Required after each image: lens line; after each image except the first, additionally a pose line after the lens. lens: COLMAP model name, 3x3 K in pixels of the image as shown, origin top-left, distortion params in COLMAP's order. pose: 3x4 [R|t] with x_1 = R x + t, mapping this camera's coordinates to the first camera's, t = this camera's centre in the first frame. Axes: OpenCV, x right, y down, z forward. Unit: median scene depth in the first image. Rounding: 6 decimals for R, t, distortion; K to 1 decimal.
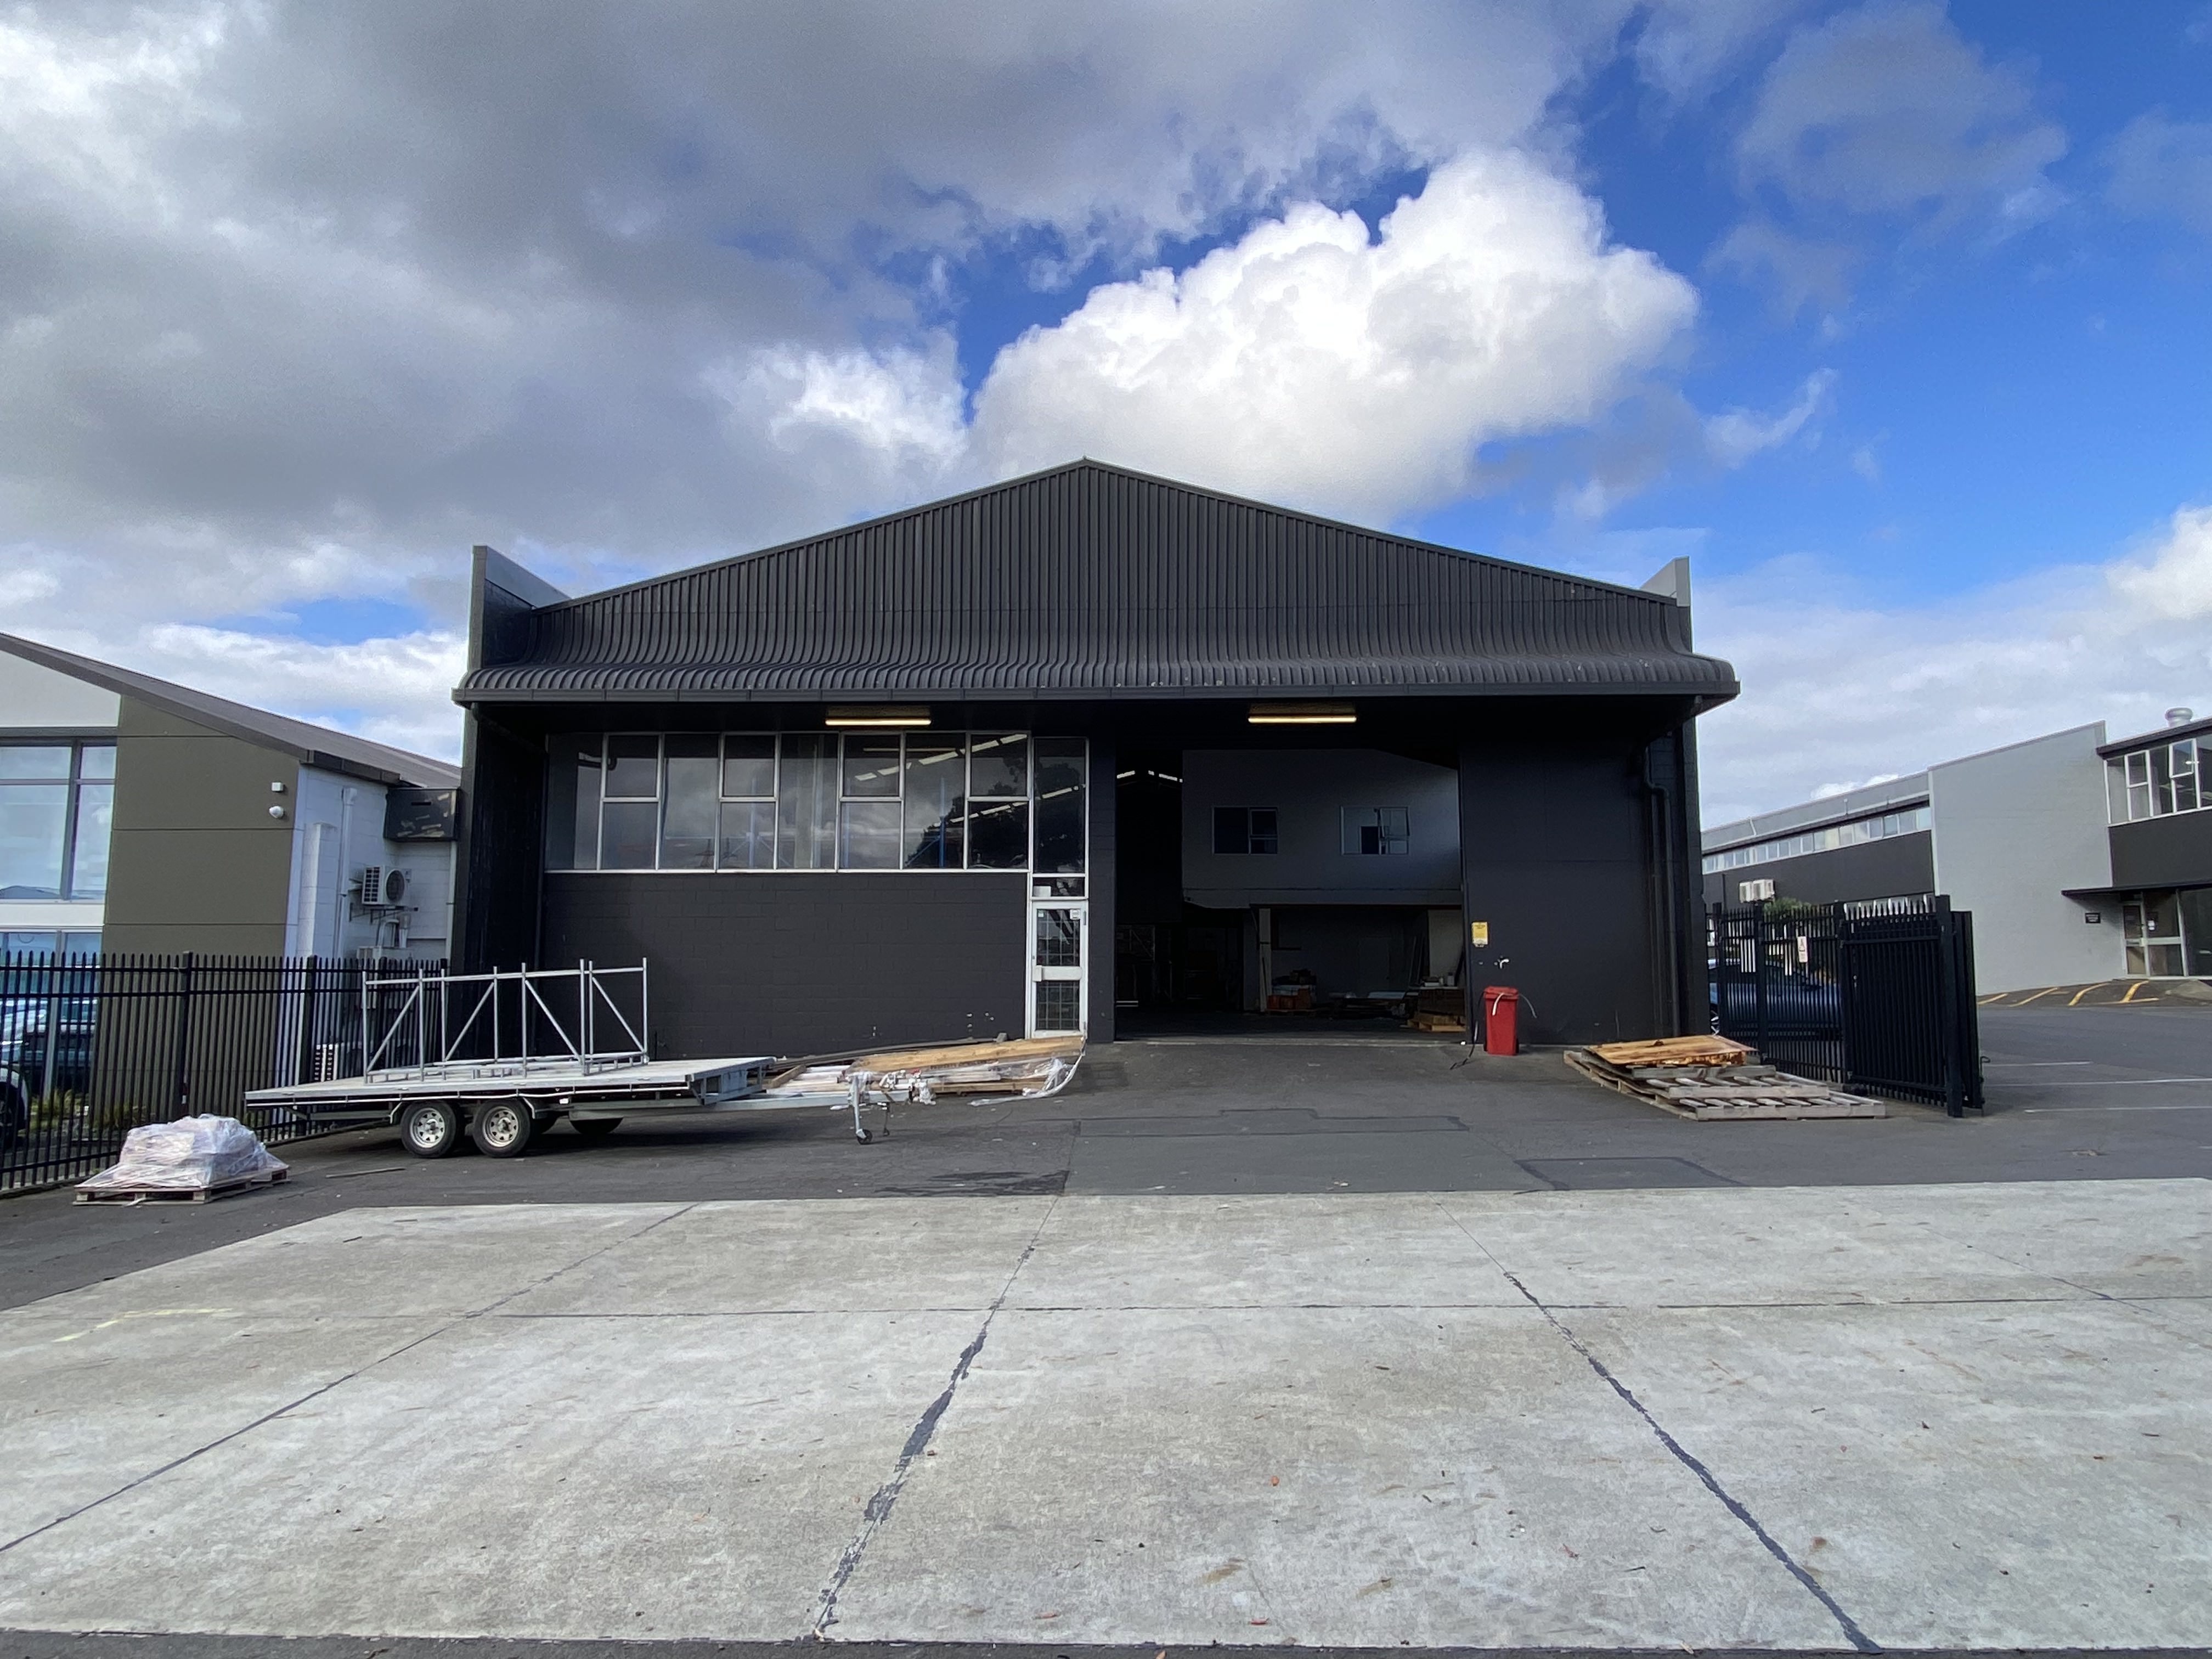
lens RADIAL K [[1429.5, 0, 1105.3], [0, 1429.5, 836.9], [0, 0, 1]] dist [-0.000830, -0.000243]
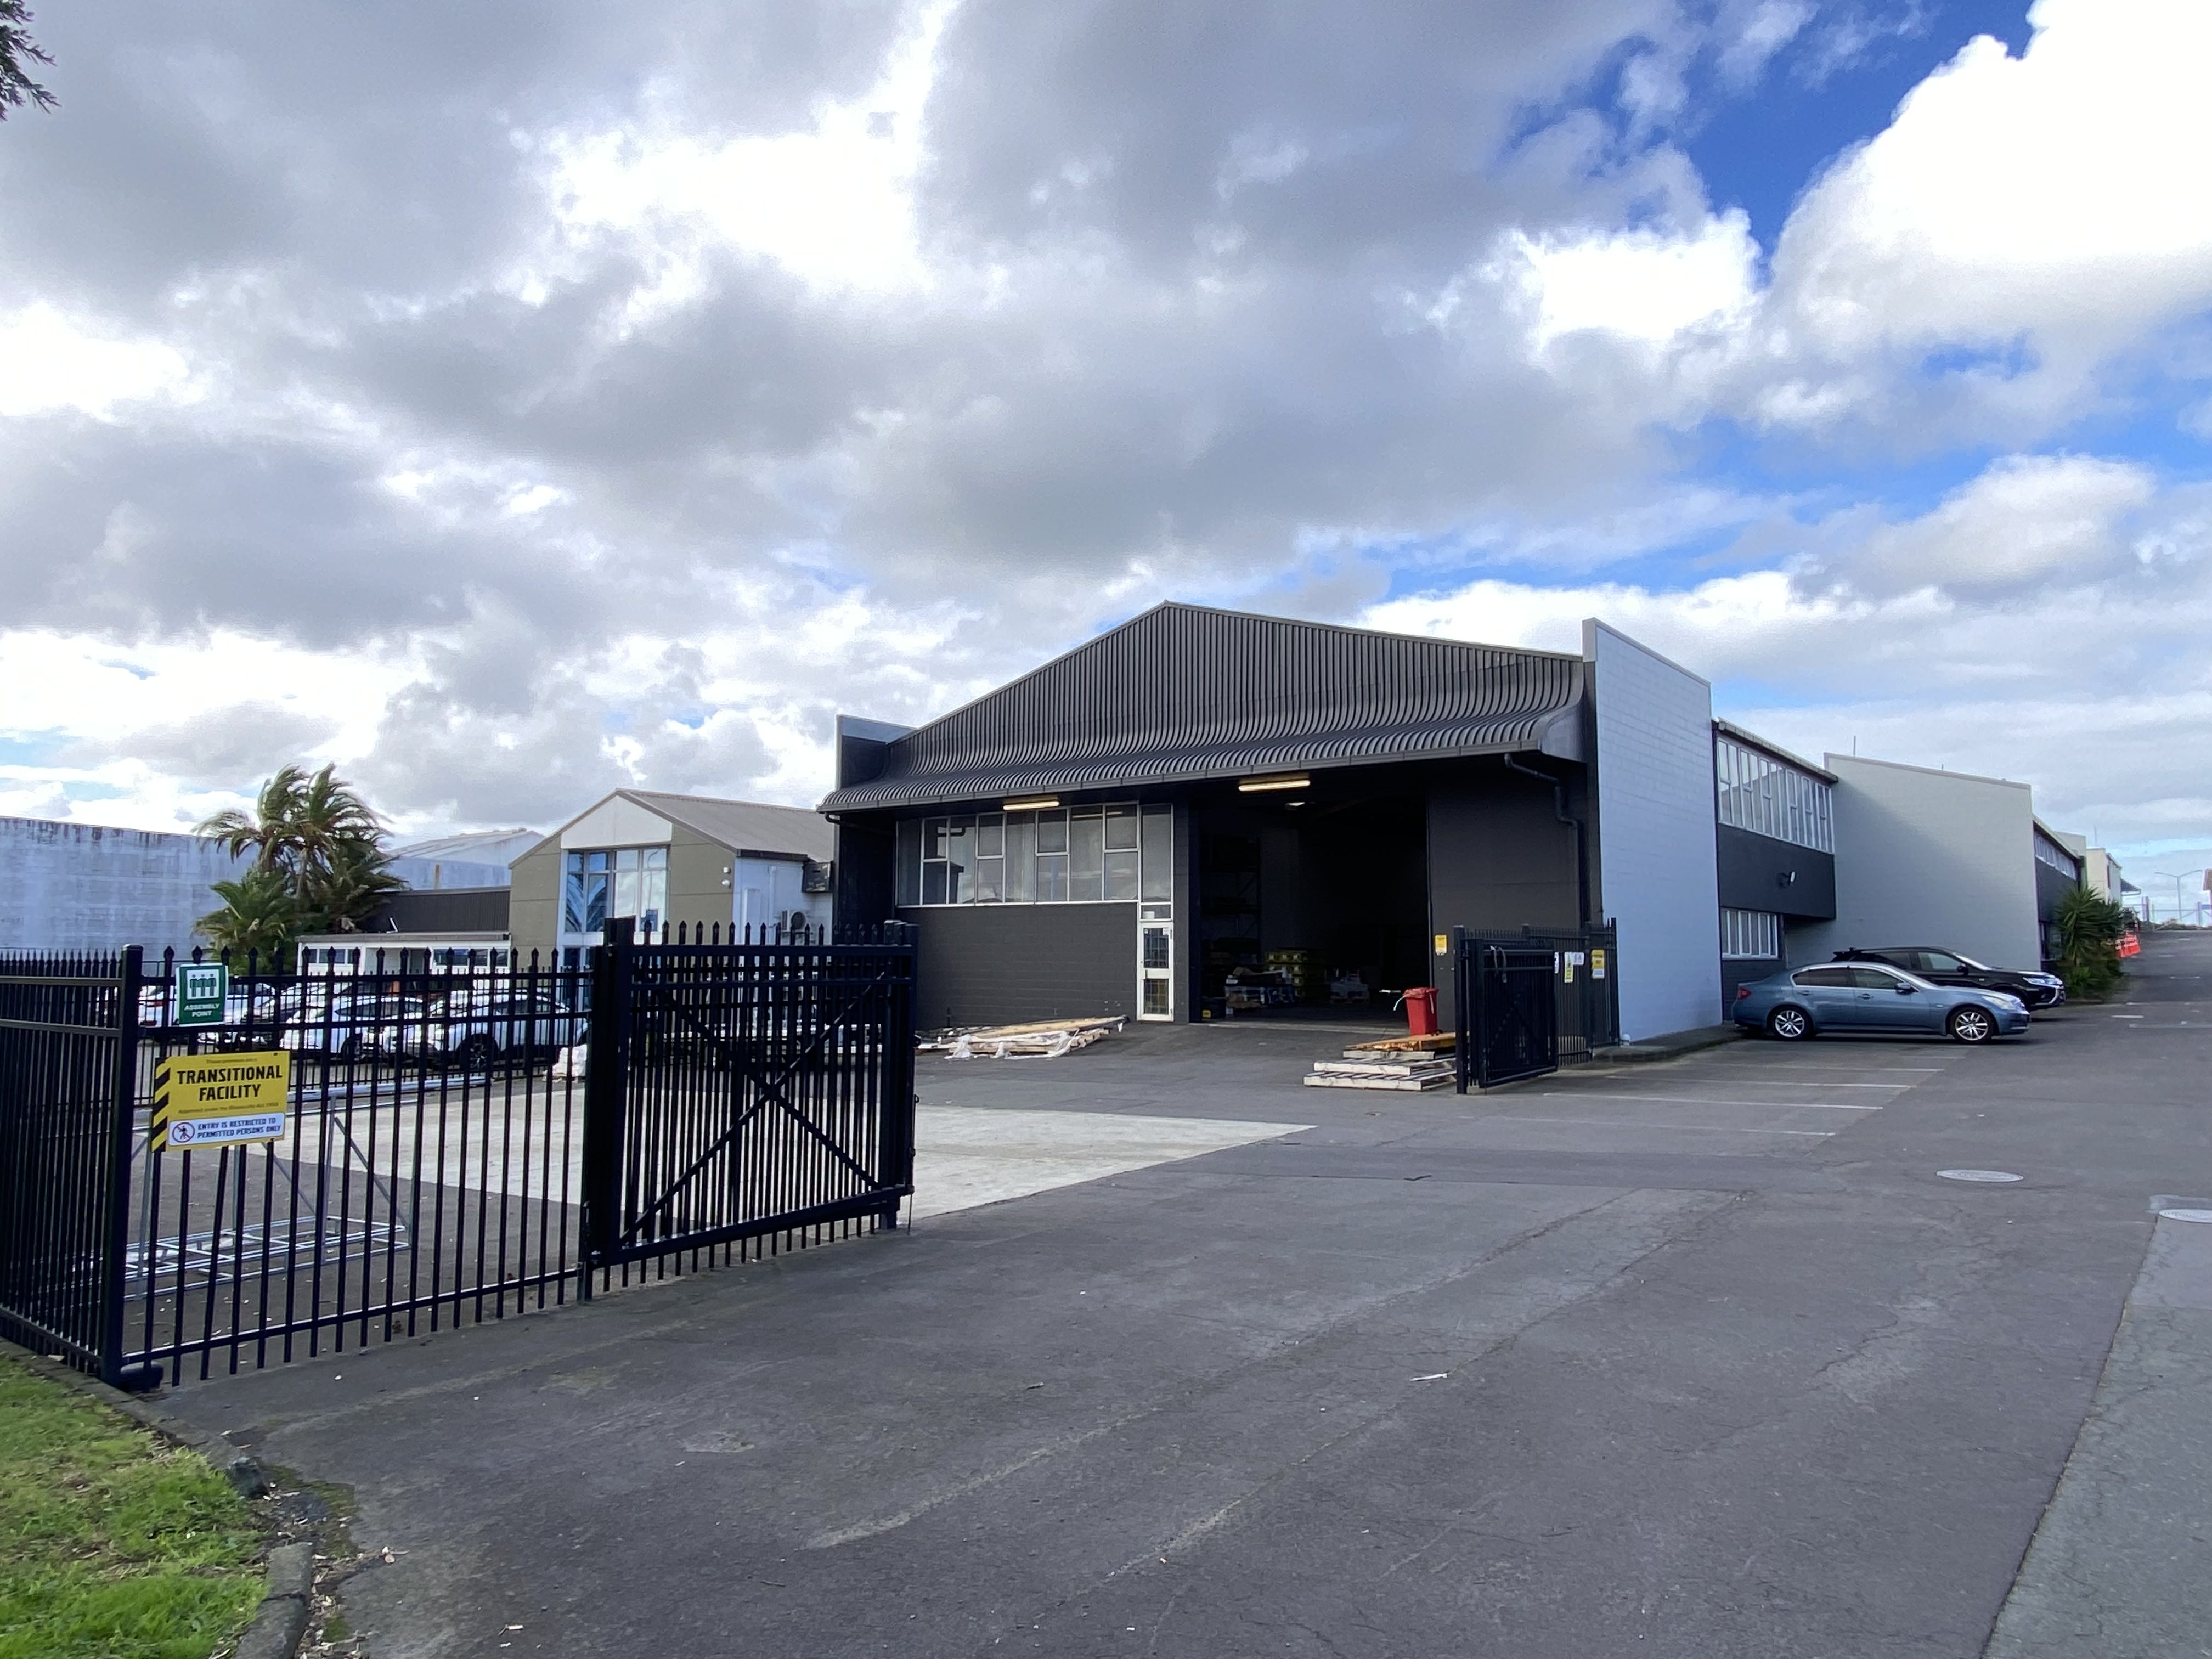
lens RADIAL K [[1429.5, 0, 1106.0], [0, 1429.5, 829.6], [0, 0, 1]] dist [-0.000830, -0.000243]
pose [[0.809805, -0.049739, -0.584587, 0.758898], [0.058661, 0.998271, -0.003676, -0.043882], [0.583760, -0.031316, 0.811322, -0.168515]]
